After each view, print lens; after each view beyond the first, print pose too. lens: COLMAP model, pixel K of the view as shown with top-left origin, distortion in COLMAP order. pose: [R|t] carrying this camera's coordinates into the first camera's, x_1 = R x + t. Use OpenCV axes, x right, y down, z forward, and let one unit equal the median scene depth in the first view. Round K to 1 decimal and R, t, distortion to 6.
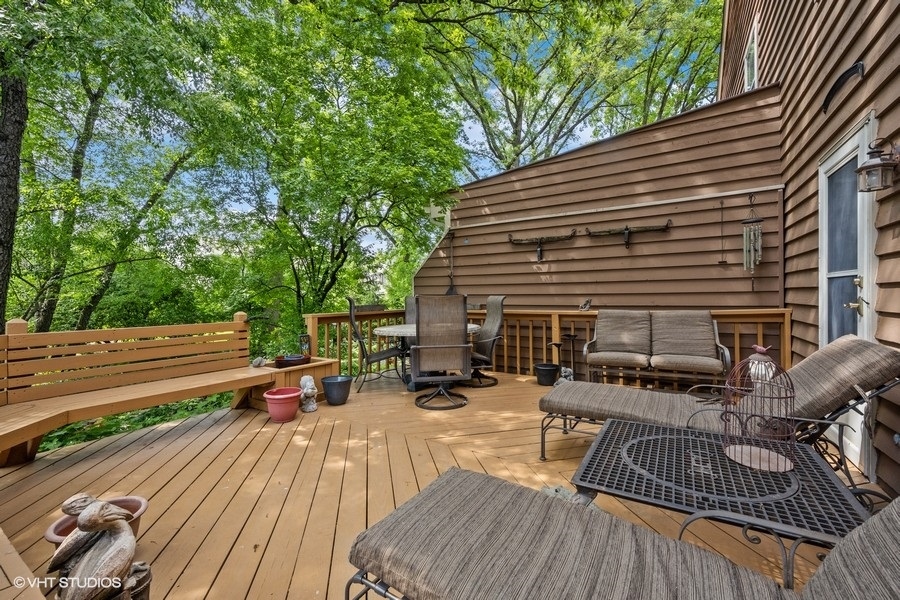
lens RADIAL K [[371.9, 0, 454.7], [0, 371.9, 298.2], [0, 0, 1]] dist [0.000016, -0.000190]
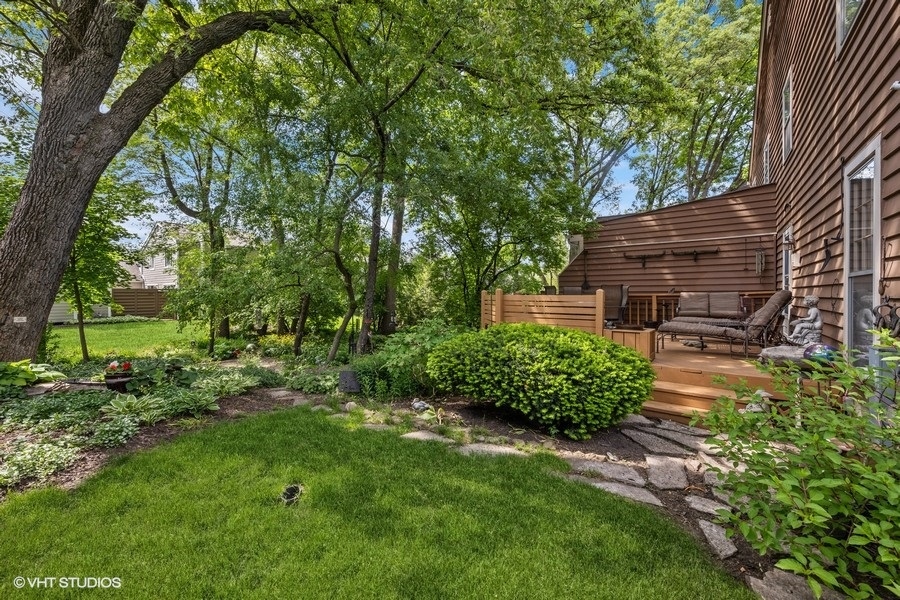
lens RADIAL K [[371.9, 0, 446.5], [0, 371.9, 294.3], [0, 0, 1]] dist [0.000016, -0.000190]
pose [[0.995163, 0.003951, -0.098160, -0.603350], [-0.004794, 0.999954, -0.008354, 0.057090], [0.098123, 0.008784, 0.995136, -1.002911]]
